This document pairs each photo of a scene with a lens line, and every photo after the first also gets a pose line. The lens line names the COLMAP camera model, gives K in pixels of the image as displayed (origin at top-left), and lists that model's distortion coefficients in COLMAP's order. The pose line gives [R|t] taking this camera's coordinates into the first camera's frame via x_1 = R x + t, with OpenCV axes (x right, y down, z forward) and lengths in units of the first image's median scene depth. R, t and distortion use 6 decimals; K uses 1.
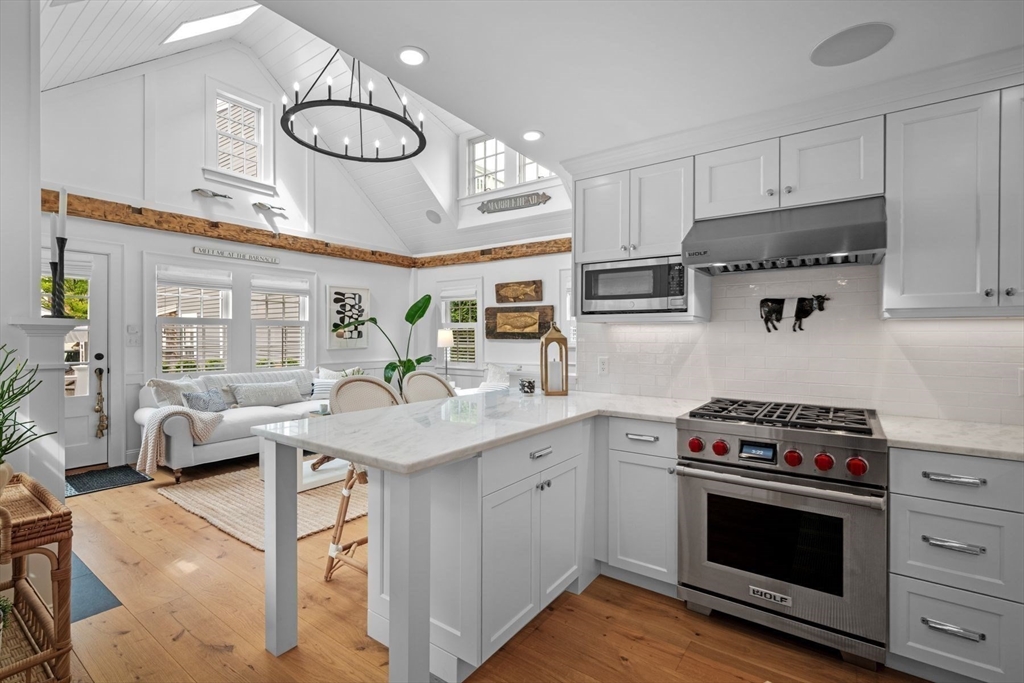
lens RADIAL K [[474.8, 0, 523.8], [0, 474.8, 338.3], [0, 0, 1]] dist [-0.001605, -0.000266]
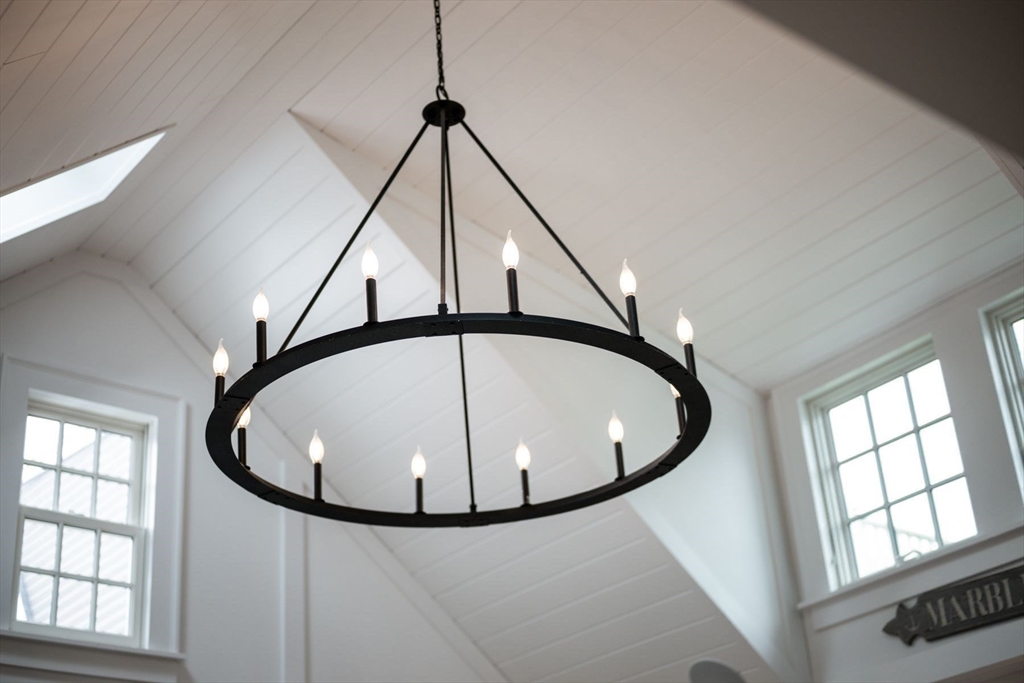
lens RADIAL K [[1486.4, 0, 512.0], [0, 1486.4, 341.5], [0, 0, 1]] dist [0.009886, -0.007857]
pose [[0.958217, -0.188825, -0.214862, -0.123177], [0.072956, 0.887643, -0.454717, -0.079801], [0.276583, 0.420042, 0.864330, 0.233999]]
